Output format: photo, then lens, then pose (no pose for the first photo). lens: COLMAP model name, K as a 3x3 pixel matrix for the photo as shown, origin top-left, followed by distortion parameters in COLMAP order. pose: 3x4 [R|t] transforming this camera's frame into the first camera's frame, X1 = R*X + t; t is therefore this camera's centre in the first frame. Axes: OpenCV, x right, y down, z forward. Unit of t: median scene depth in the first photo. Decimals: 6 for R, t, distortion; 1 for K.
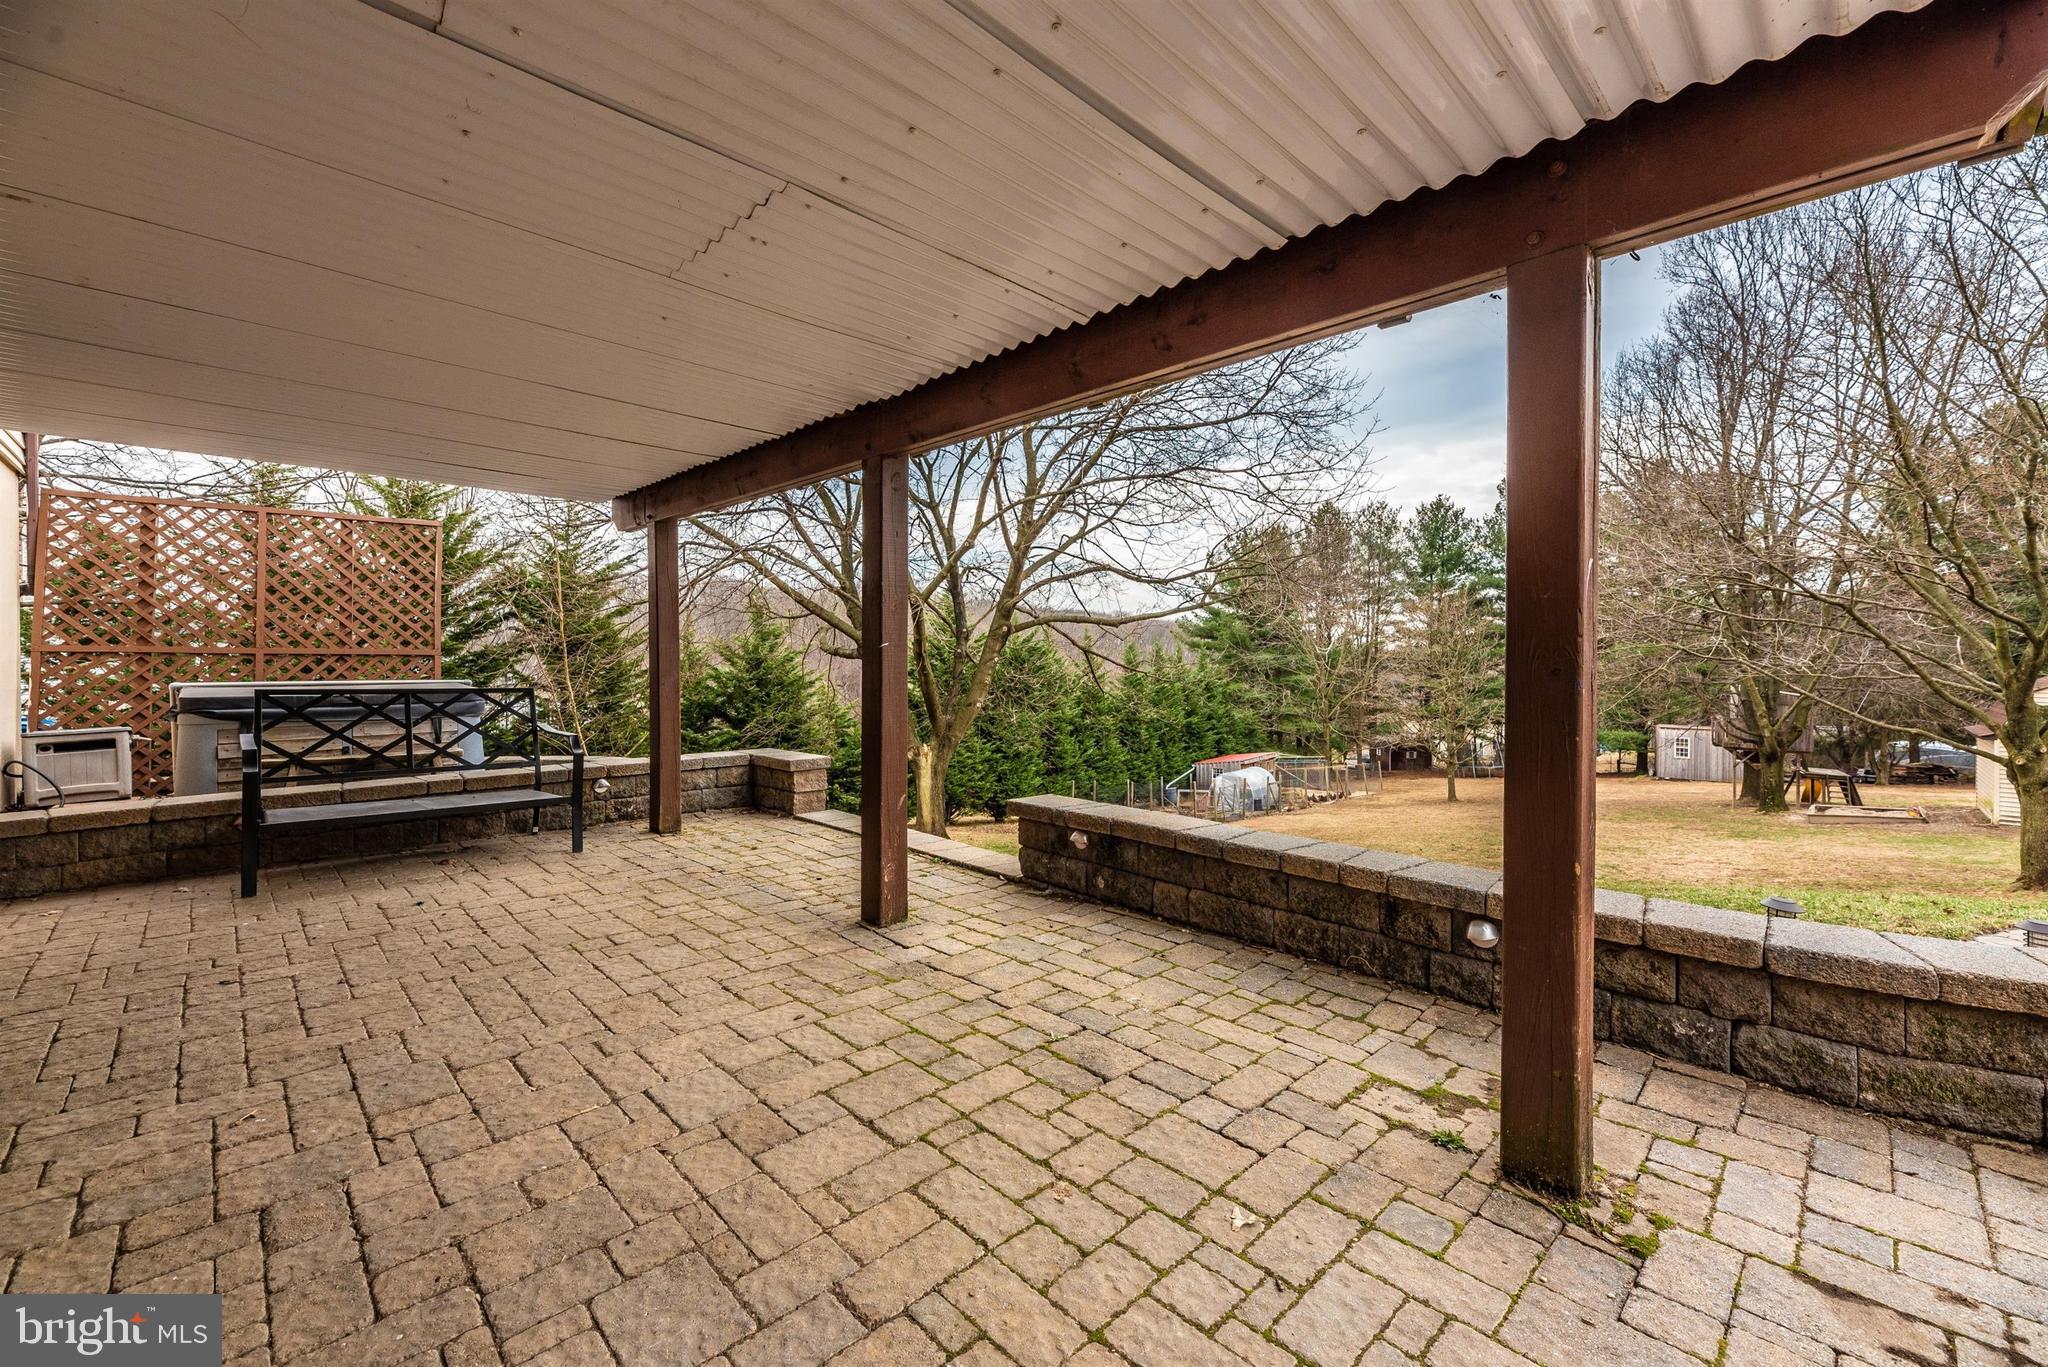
lens RADIAL K [[850.6, 0, 1012.7], [0, 850.6, 656.2], [0, 0, 1]] dist [0.004098, 0.000285]
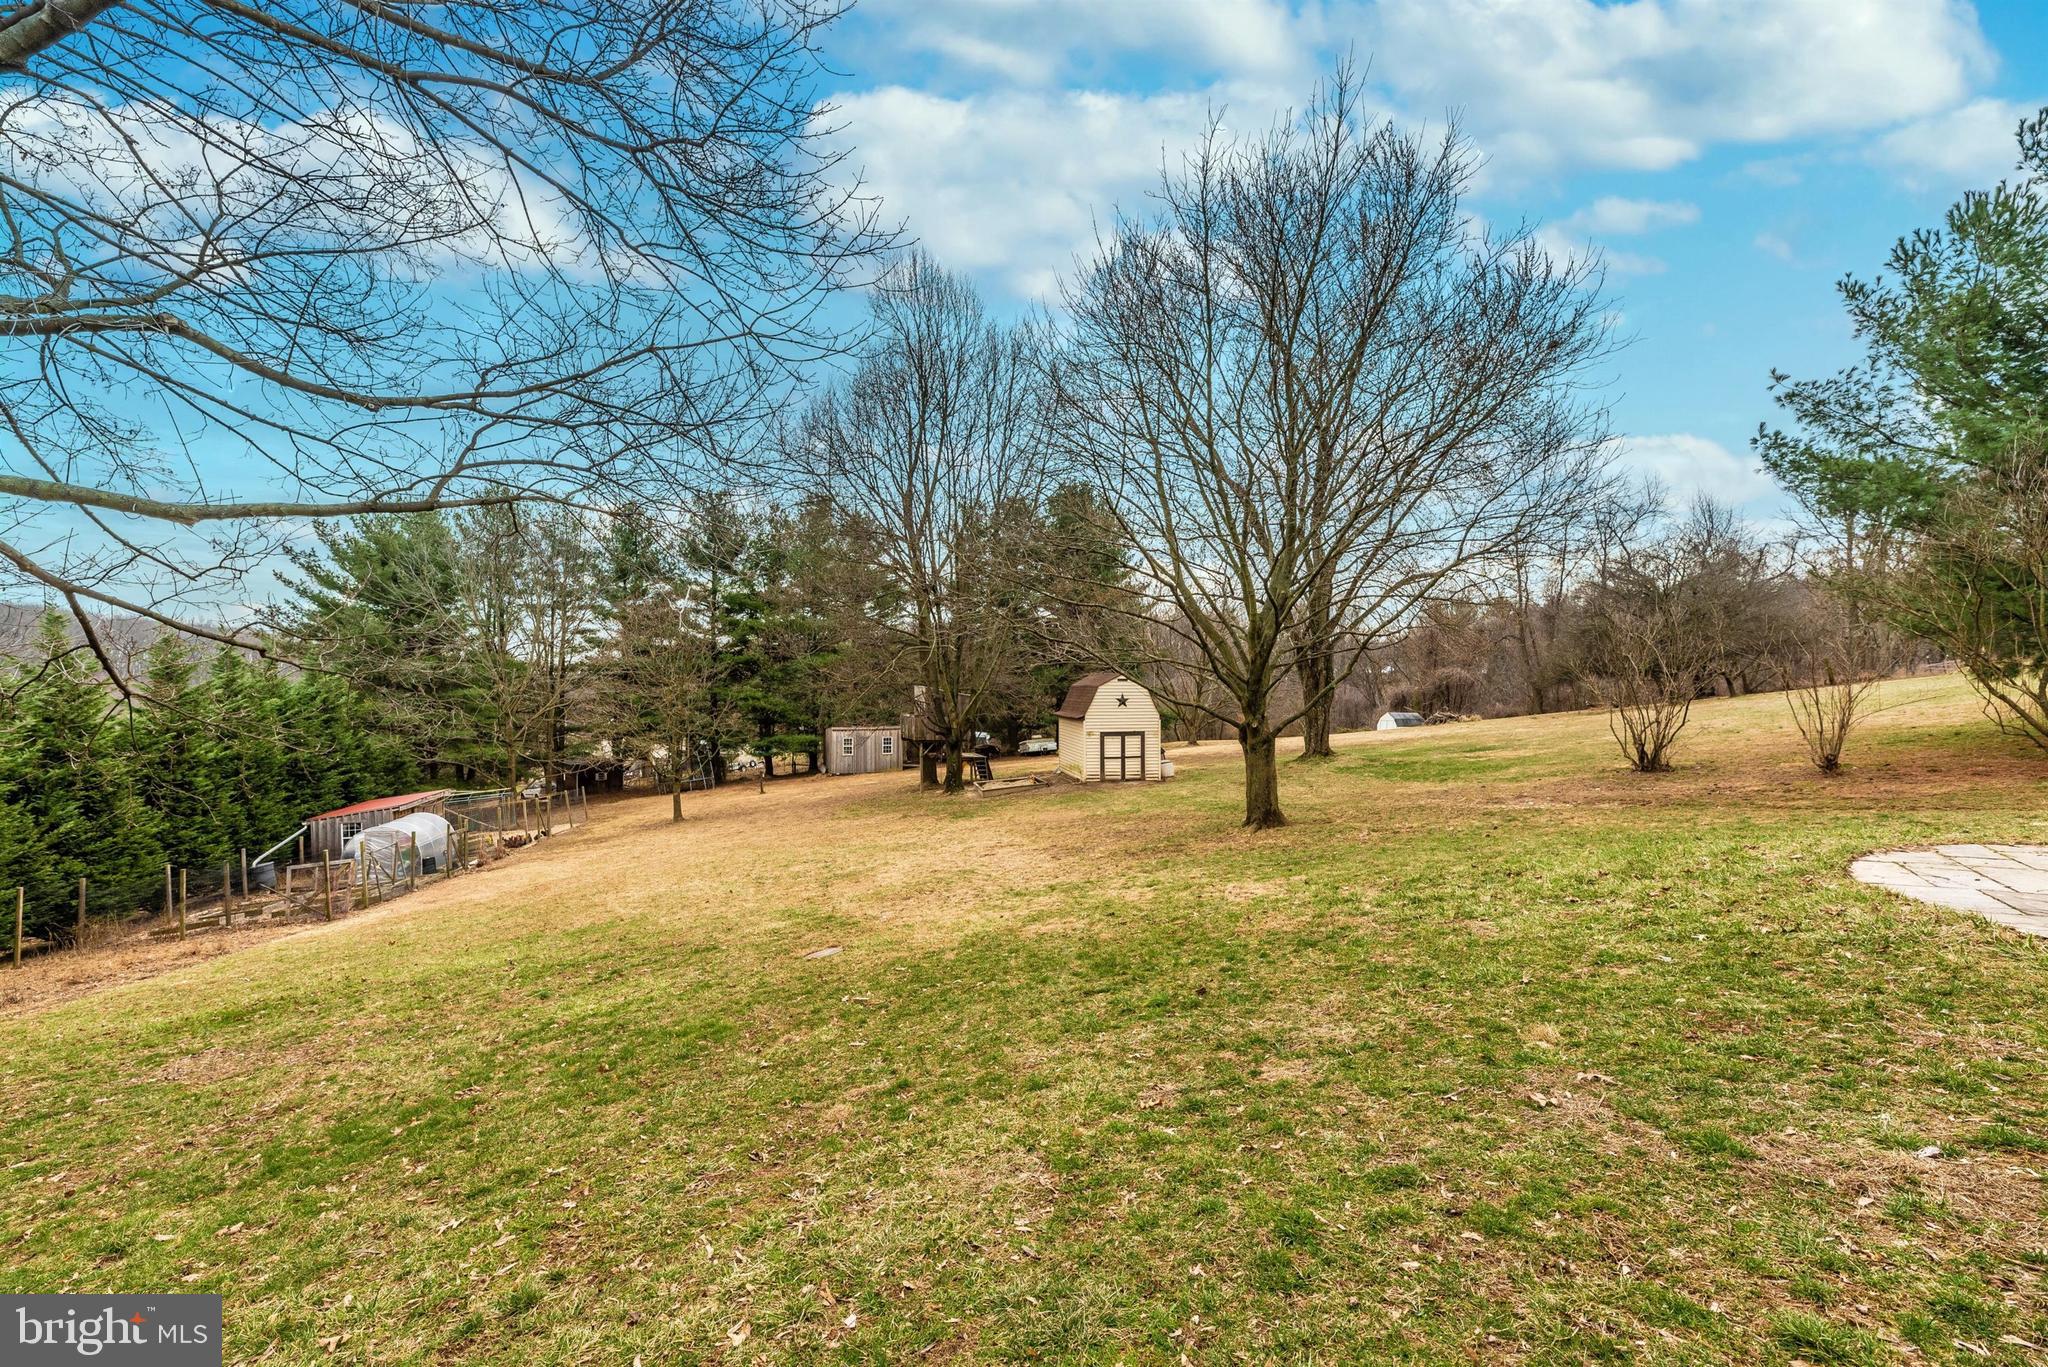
lens RADIAL K [[834.8, 0, 1032.4], [0, 834.8, 681.8], [0, 0, 1]] dist [0.002037, 0.000861]
pose [[0.578735, -0.005519, 0.815497, 0.011350], [0.001854, 0.999983, 0.005451, 0.019247], [-0.815514, -0.001643, 0.578735, 0.200520]]
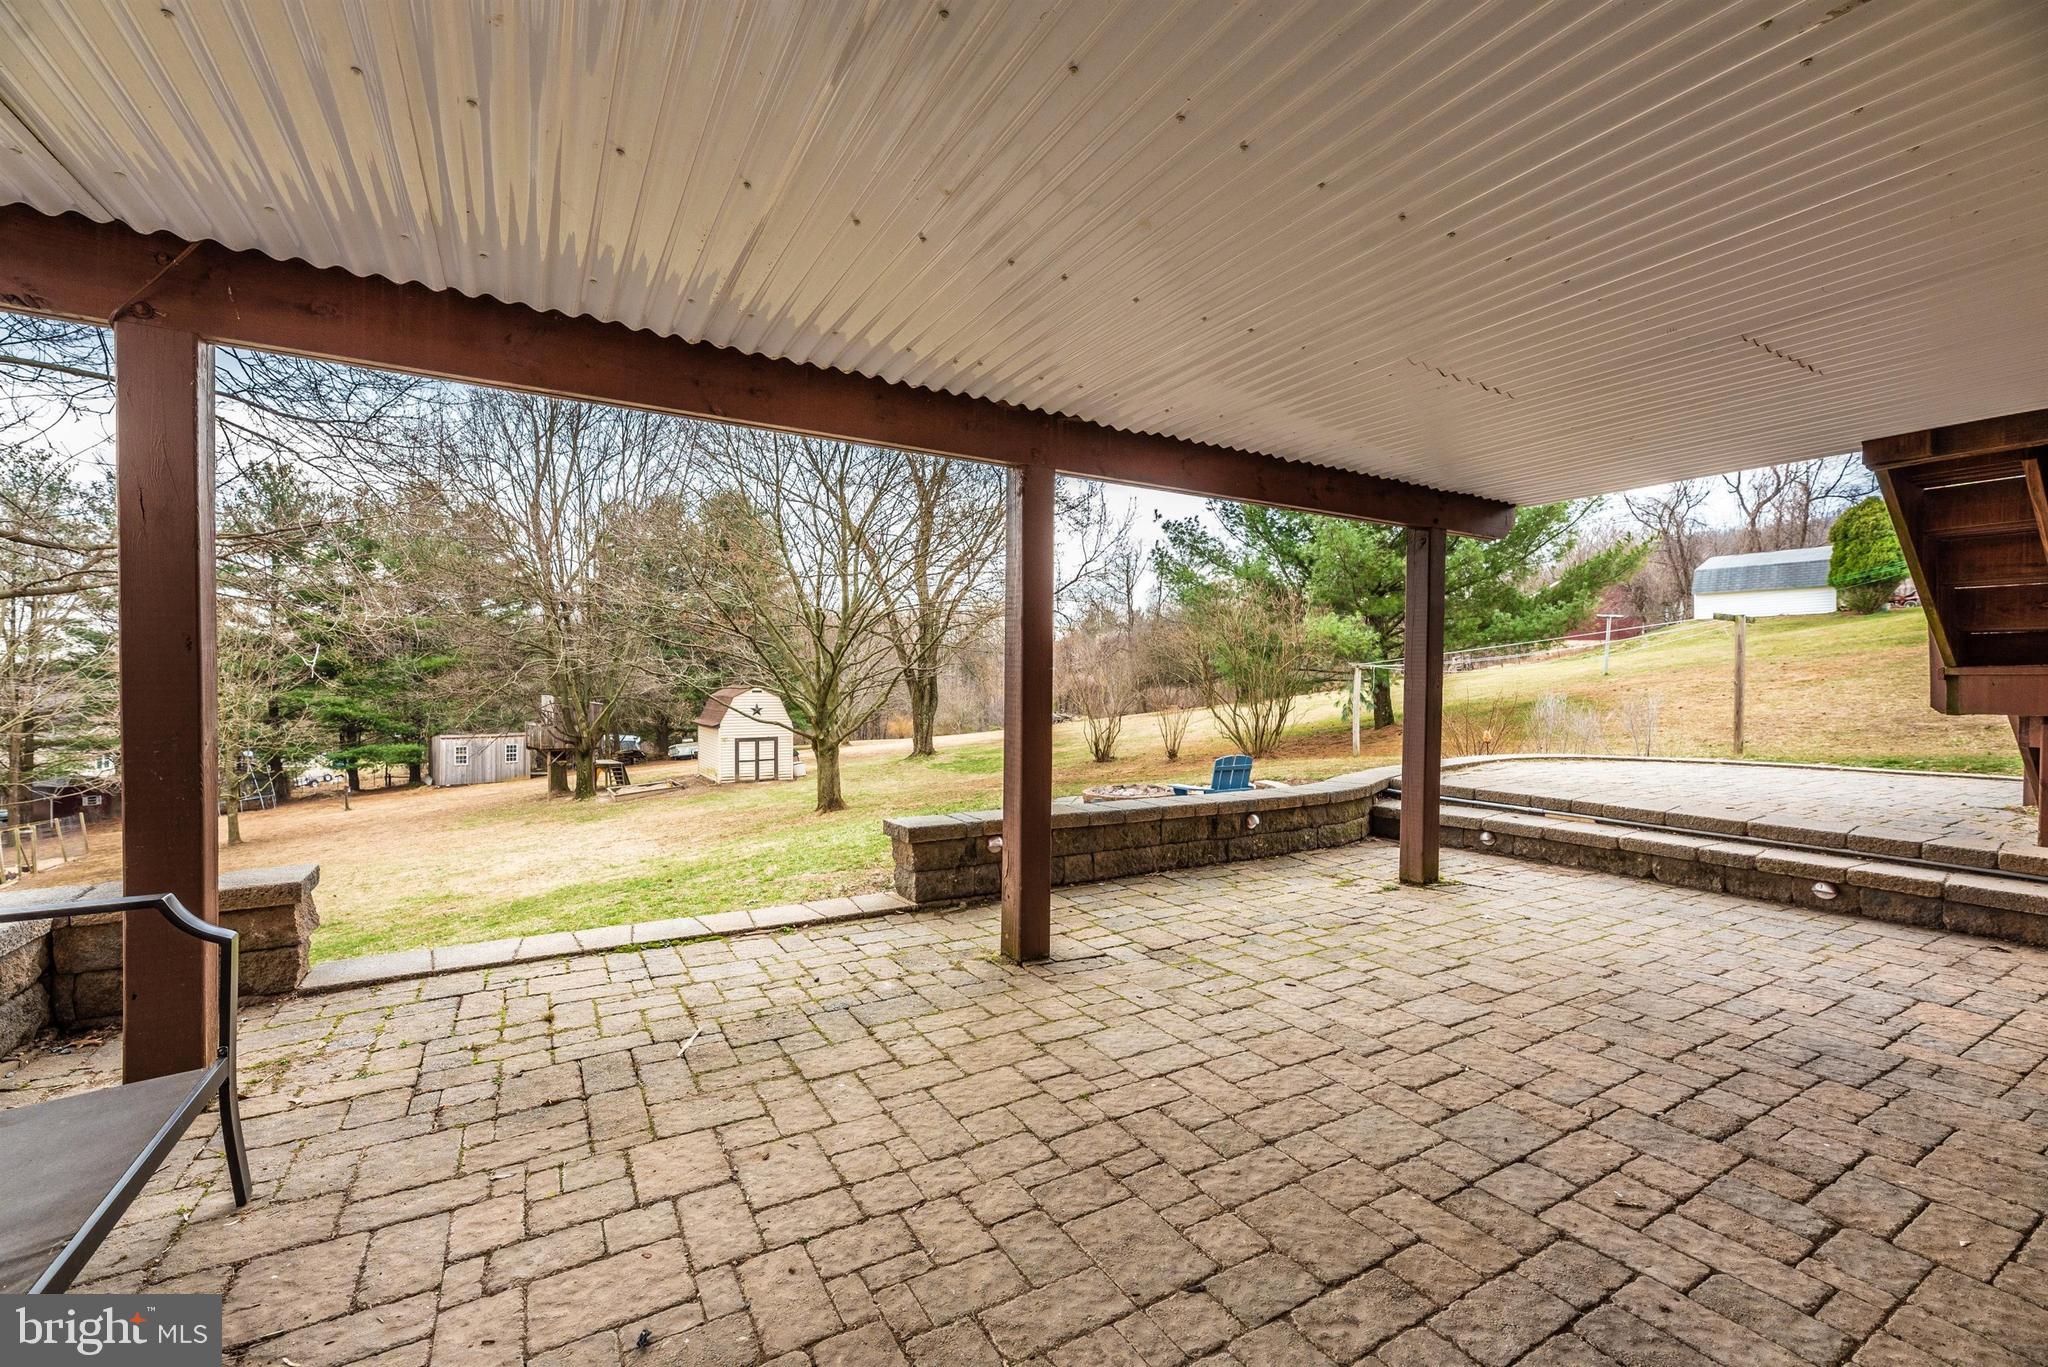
lens RADIAL K [[834.8, 0, 1055.3], [0, 834.8, 690.8], [0, 0, 1]] dist [0.002037, 0.000861]
pose [[0.214471, -0.015291, 0.976611, -0.102151], [-0.010386, 0.999785, 0.017935, 0.000334], [-0.976675, -0.013989, 0.214266, 0.076873]]
